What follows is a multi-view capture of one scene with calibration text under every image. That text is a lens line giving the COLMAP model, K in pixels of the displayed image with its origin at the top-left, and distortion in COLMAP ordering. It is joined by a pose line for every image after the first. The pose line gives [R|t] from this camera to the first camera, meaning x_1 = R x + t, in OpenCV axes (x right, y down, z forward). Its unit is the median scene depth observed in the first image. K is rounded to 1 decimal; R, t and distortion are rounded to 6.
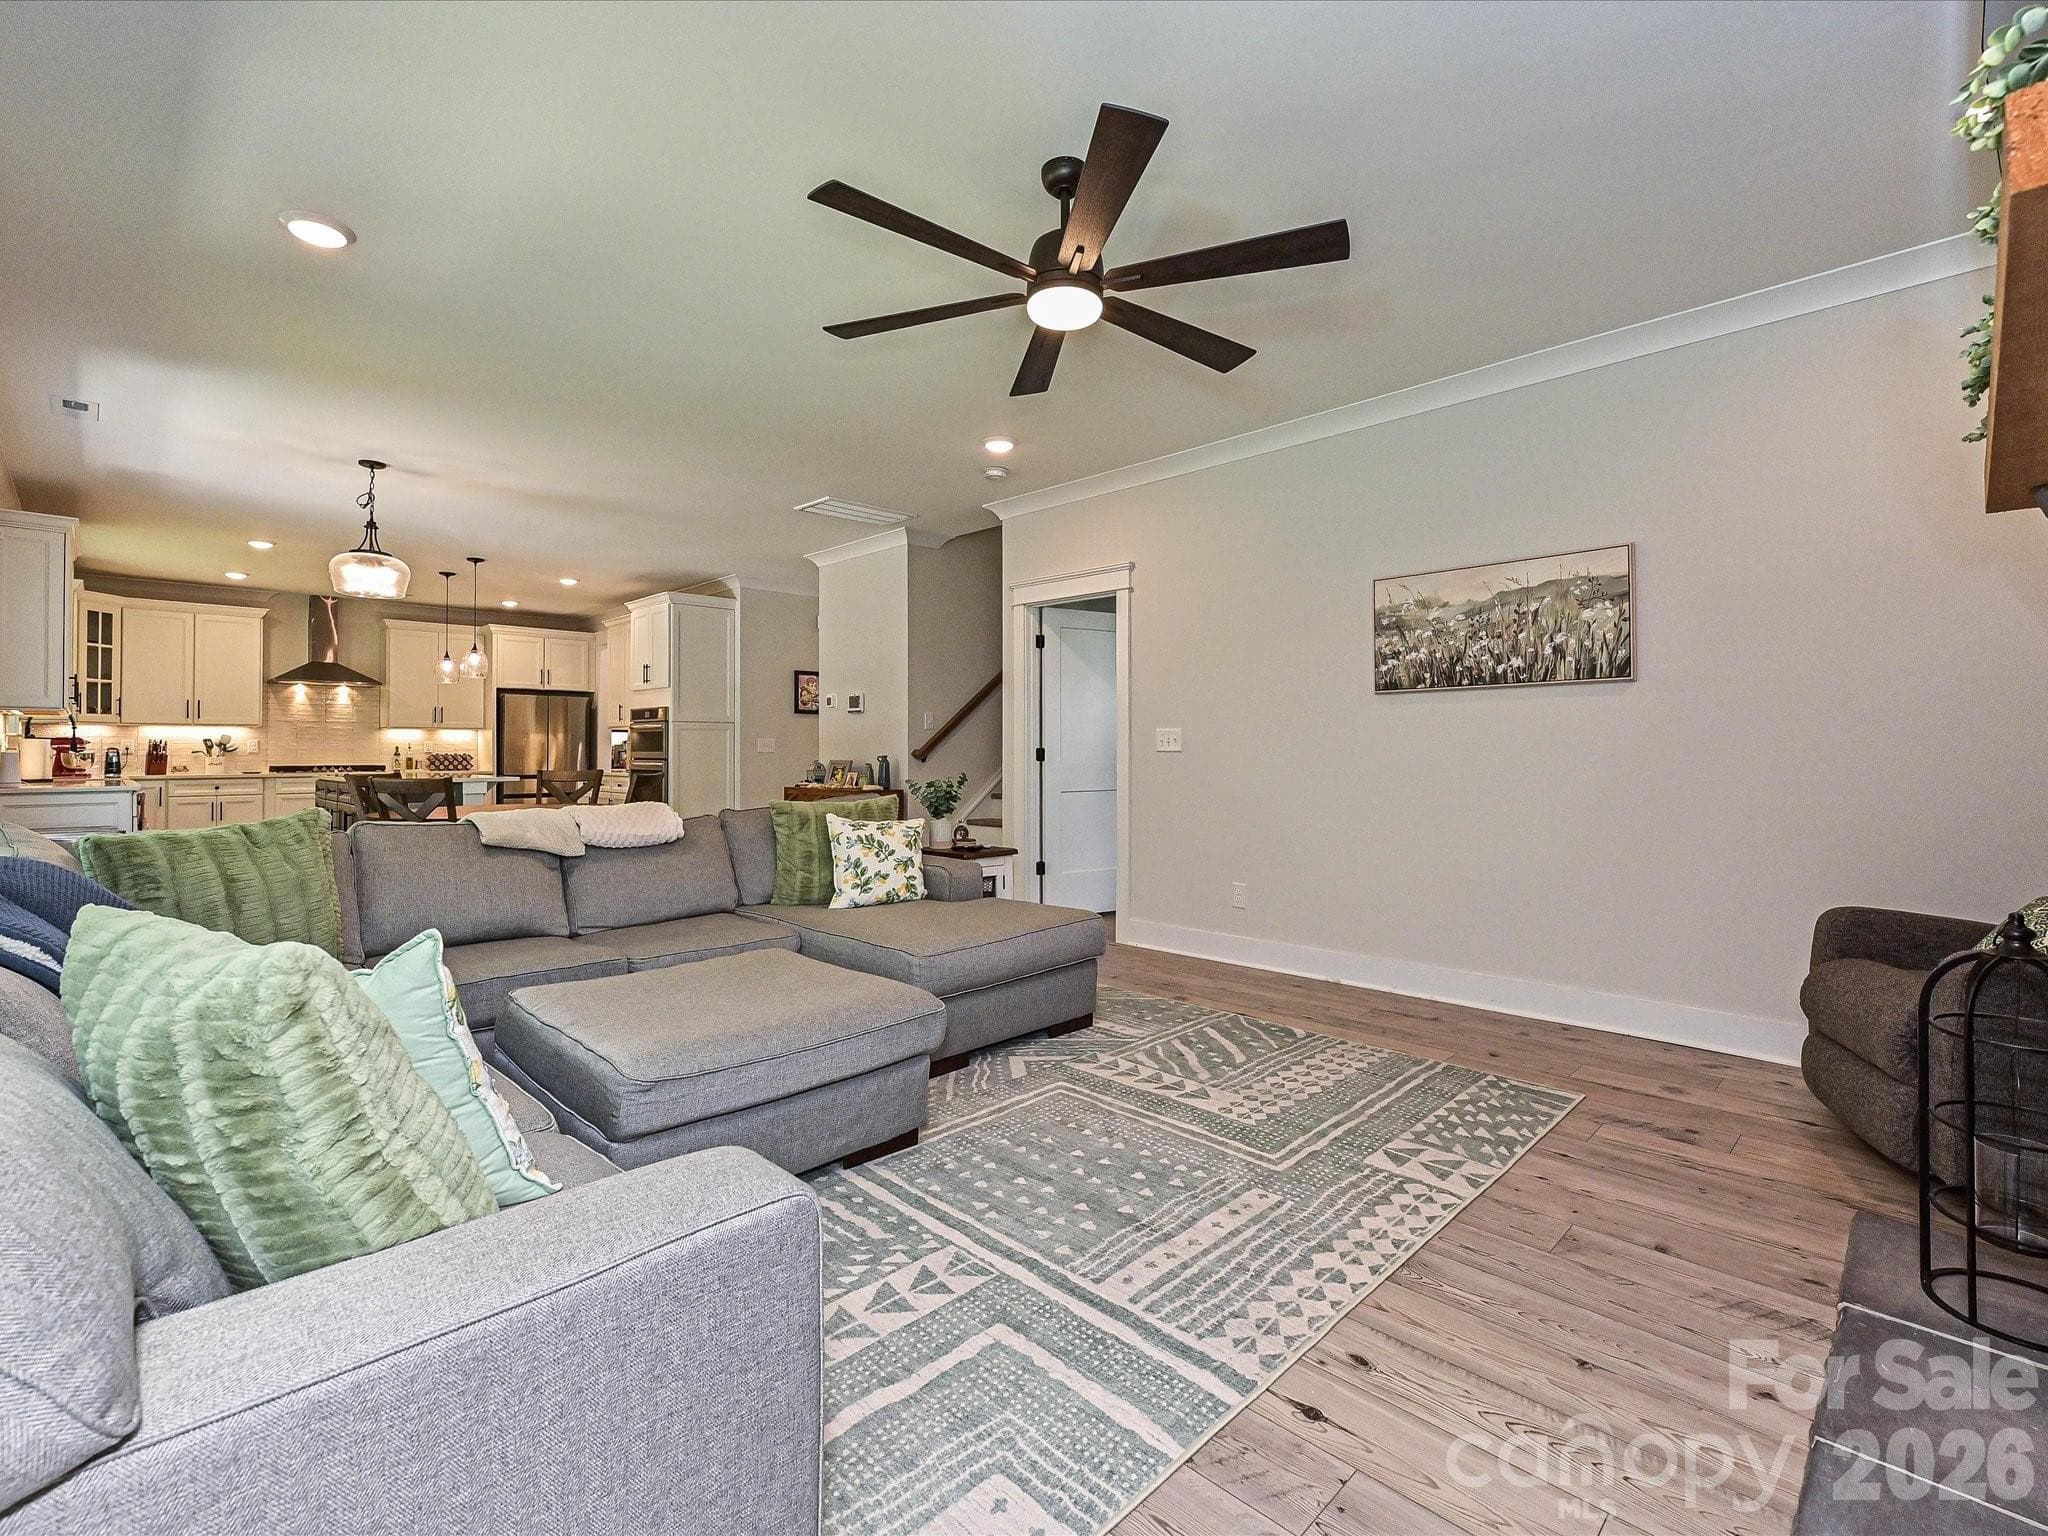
lens RADIAL K [[938.2, 0, 1026.1], [0, 938.2, 735.6], [0, 0, 1]] dist [-0.000578, -0.000150]
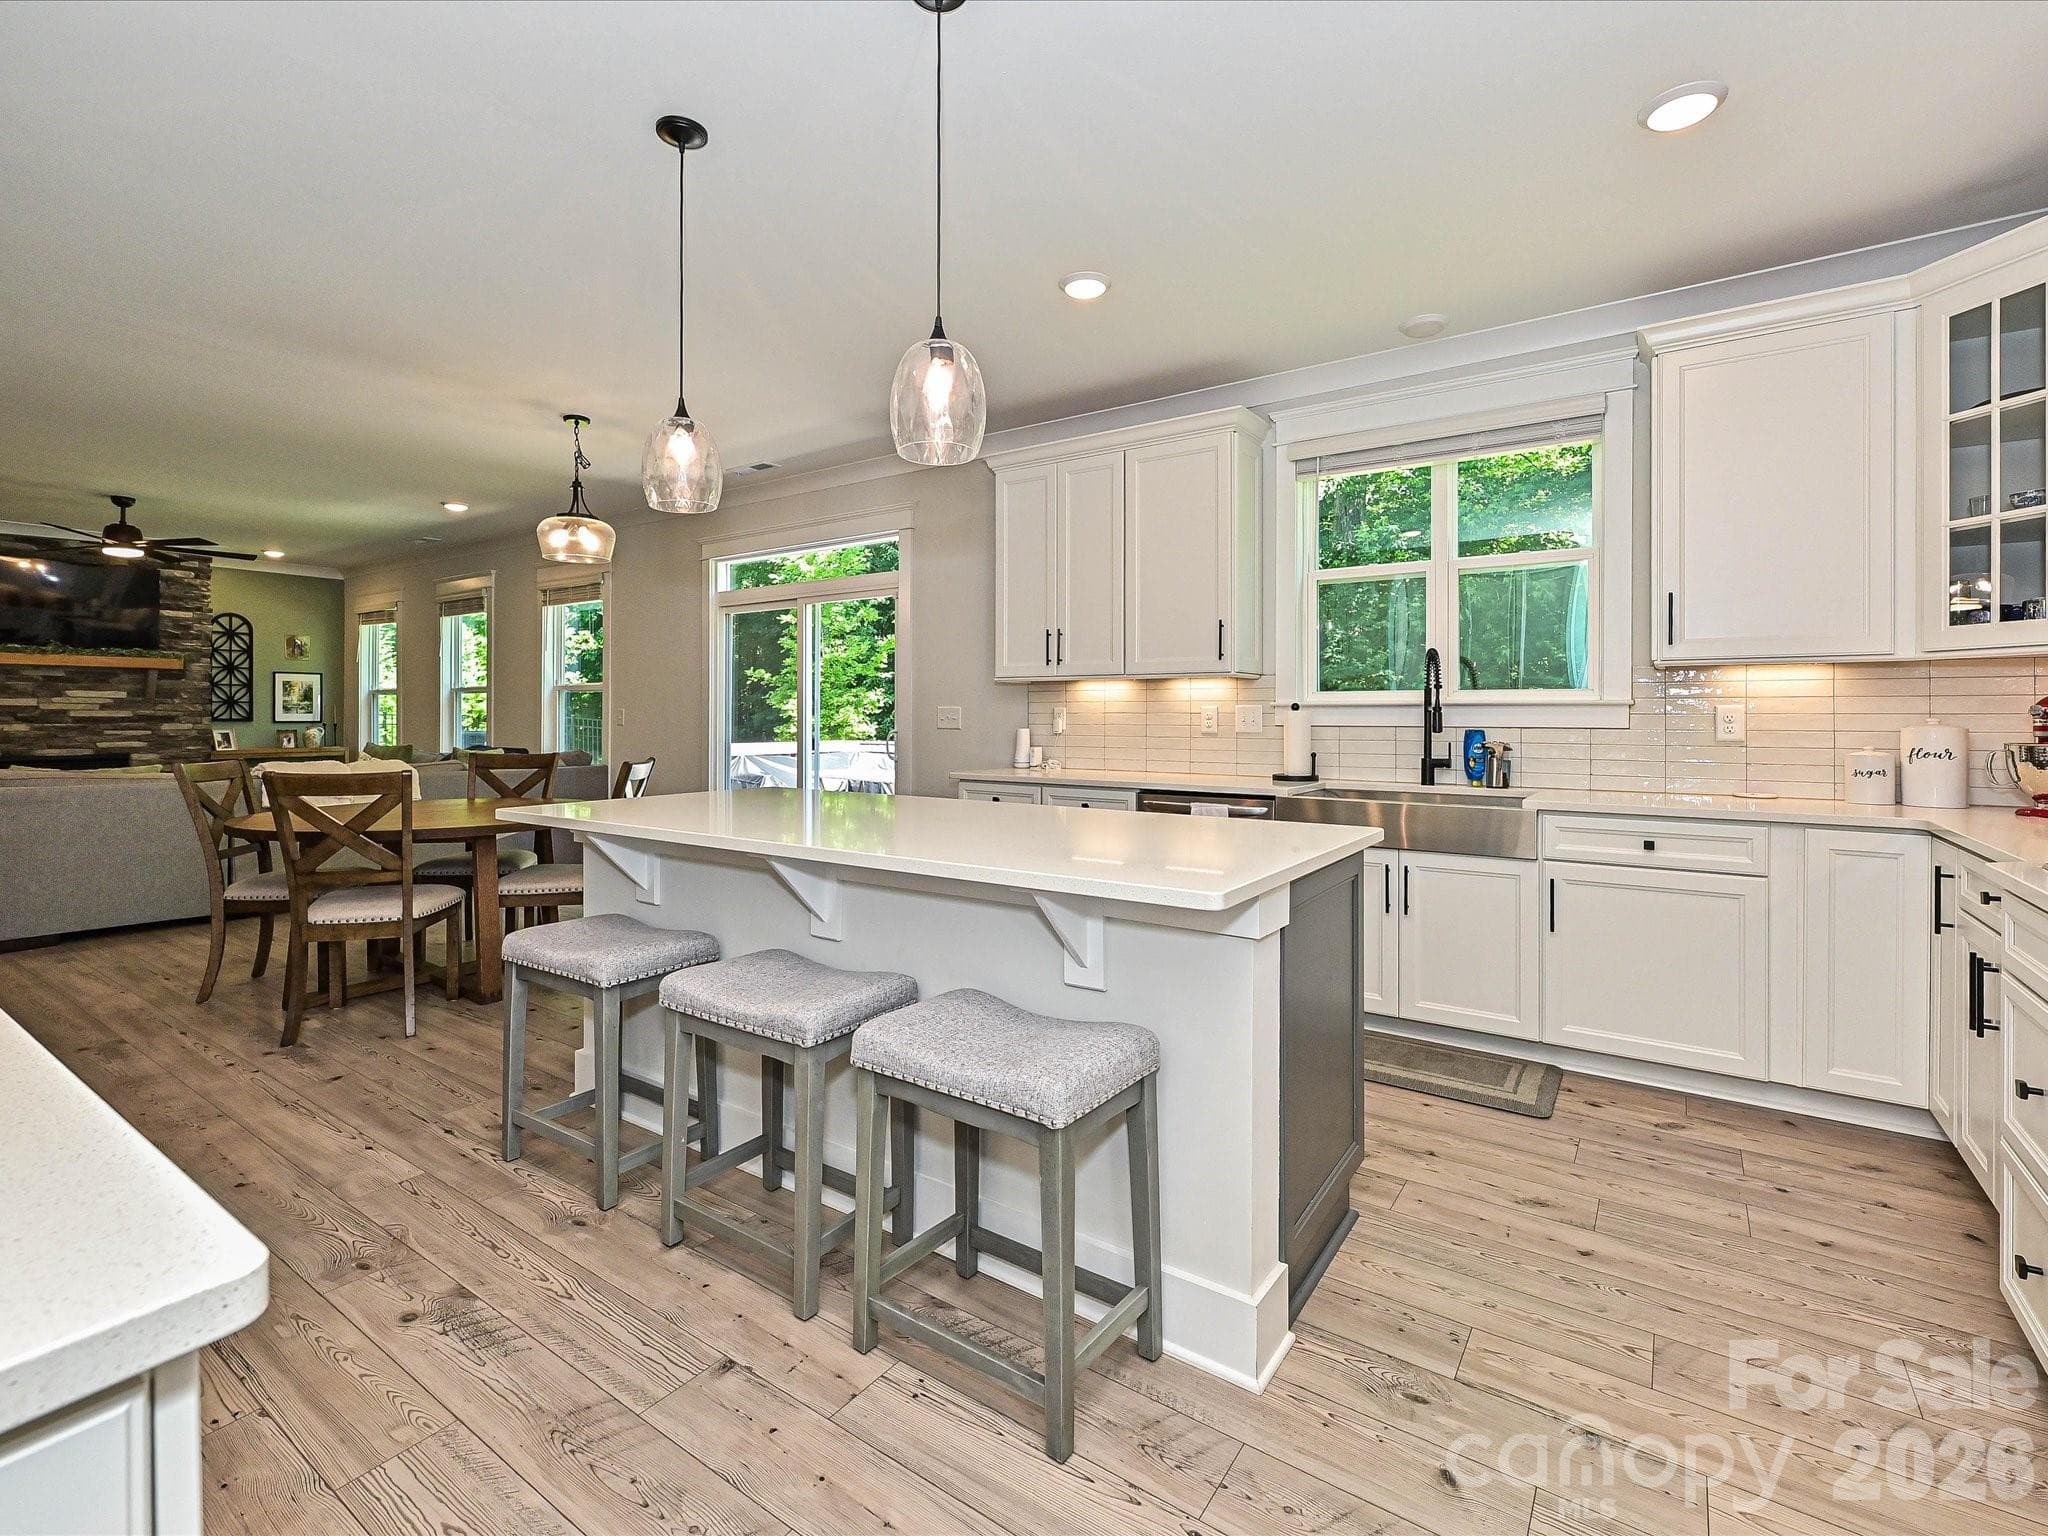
lens RADIAL K [[938.2, 0, 1025.8], [0, 938.2, 722.9], [0, 0, 1]] dist [-0.000578, -0.000150]
pose [[-0.983397, 0.001104, -0.181464, -0.566846], [0.002626, 0.999963, -0.008149, 0.011896], [0.181449, -0.008490, -0.983364, 1.170419]]
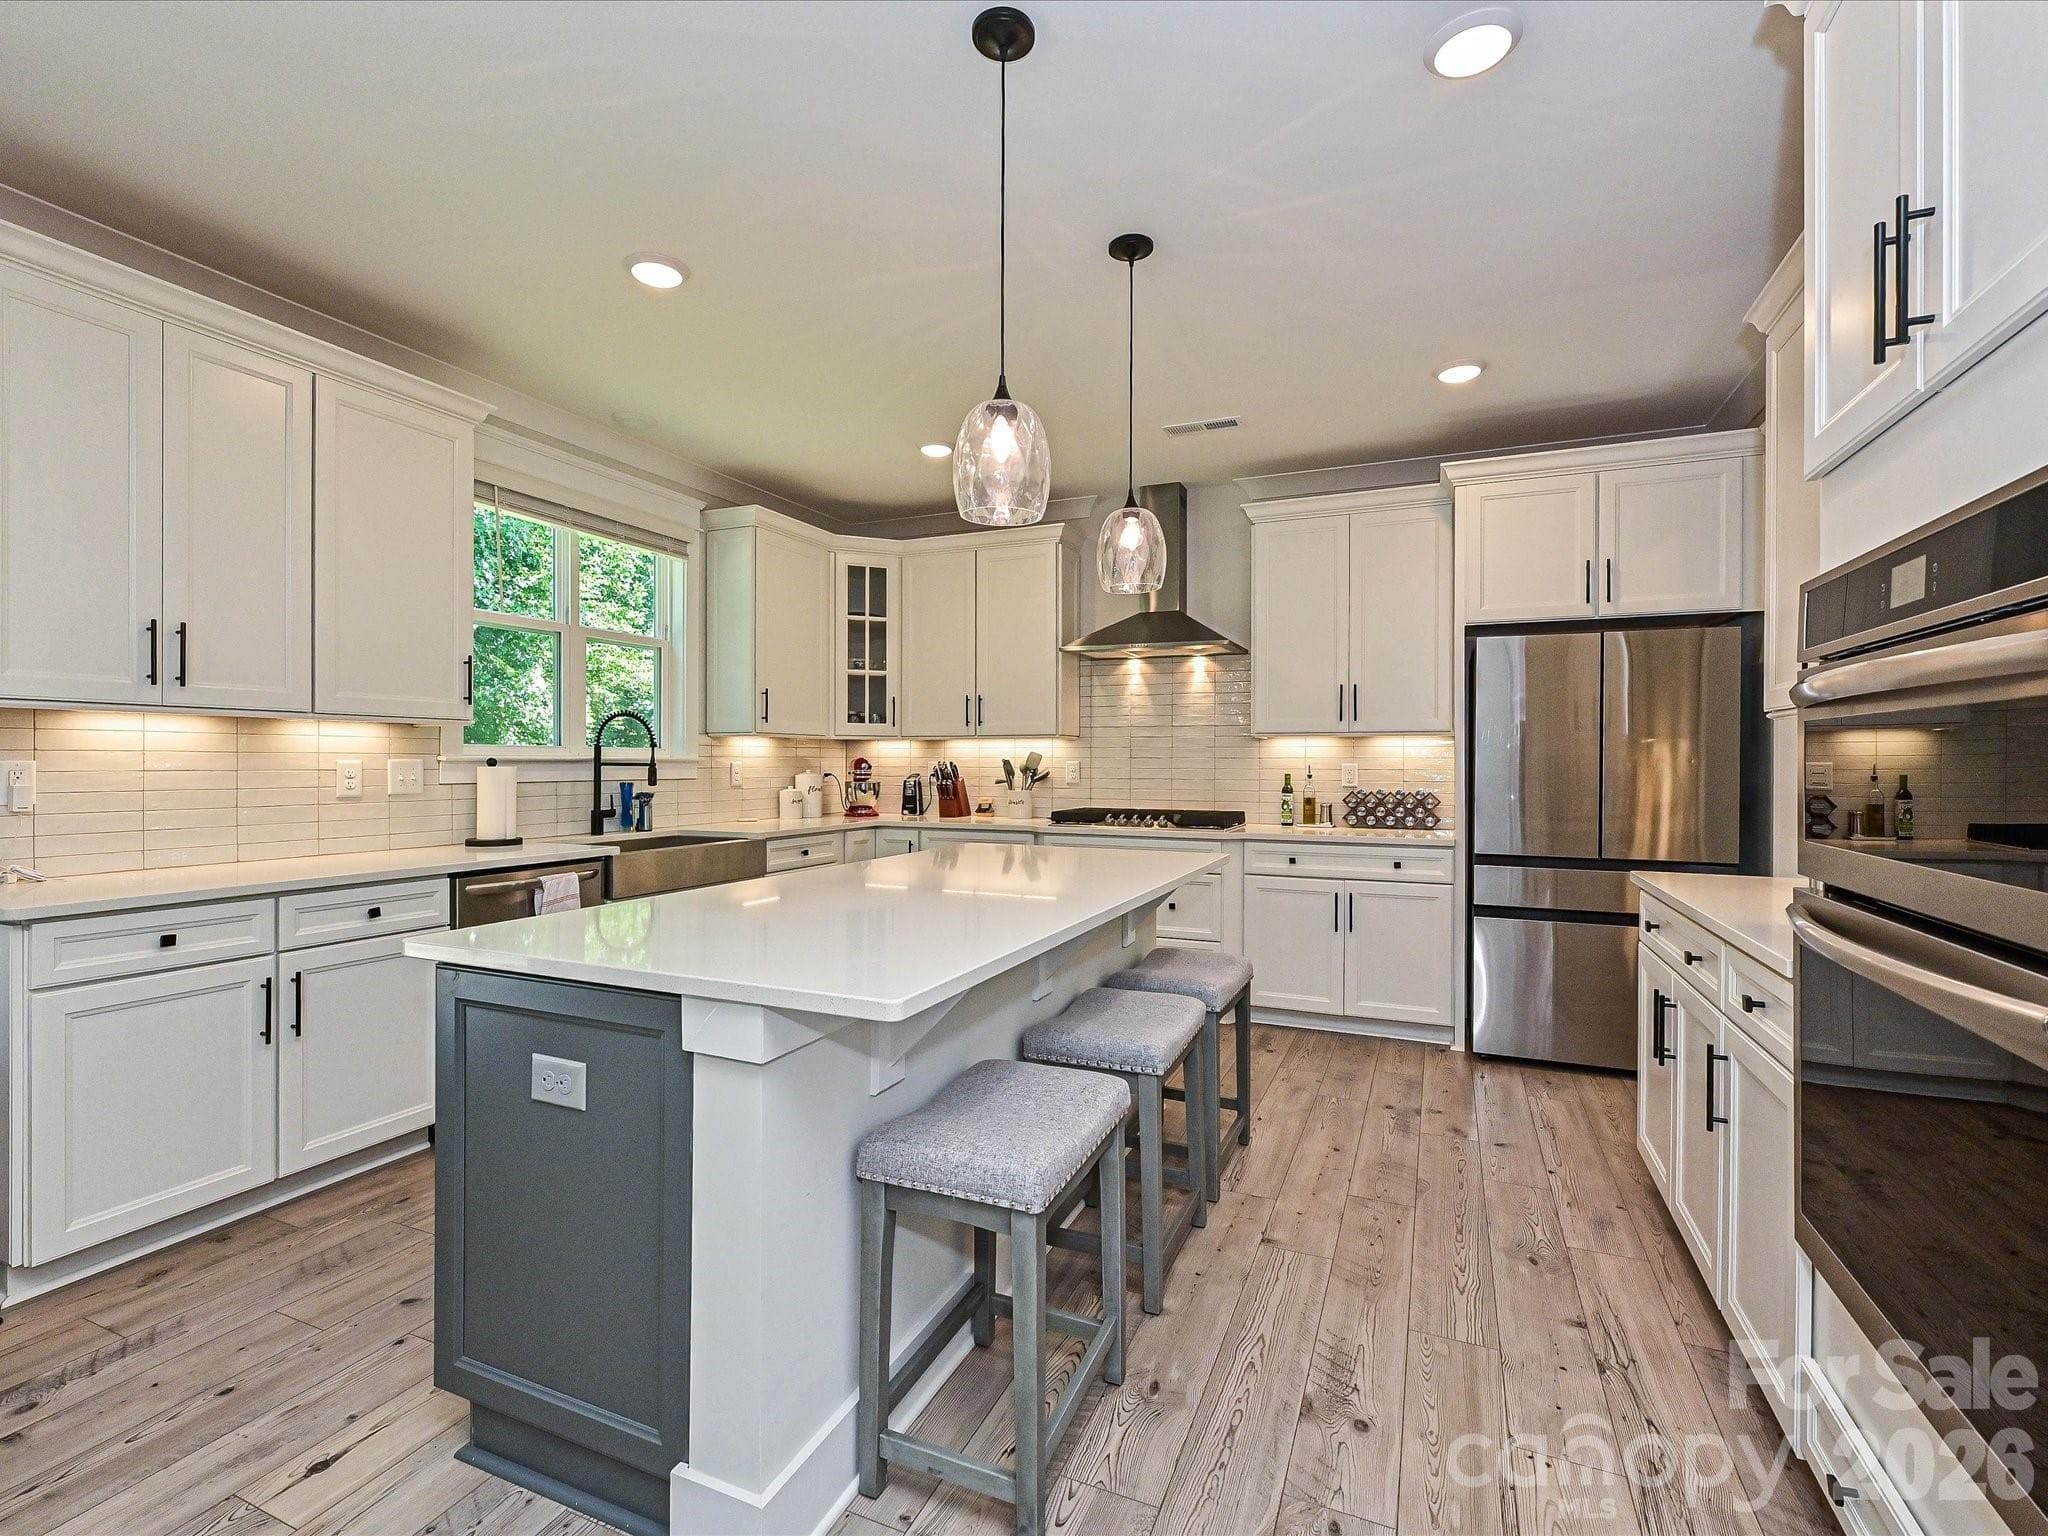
lens RADIAL K [[938.2, 0, 1021.9], [0, 938.2, 769.4], [0, 0, 1]] dist [-0.000578, -0.000150]
pose [[0.360985, 0.010098, -0.932517, -0.314255], [0.013023, 0.999789, 0.015867, 0.000155], [0.932481, -0.017872, 0.360777, 0.806035]]
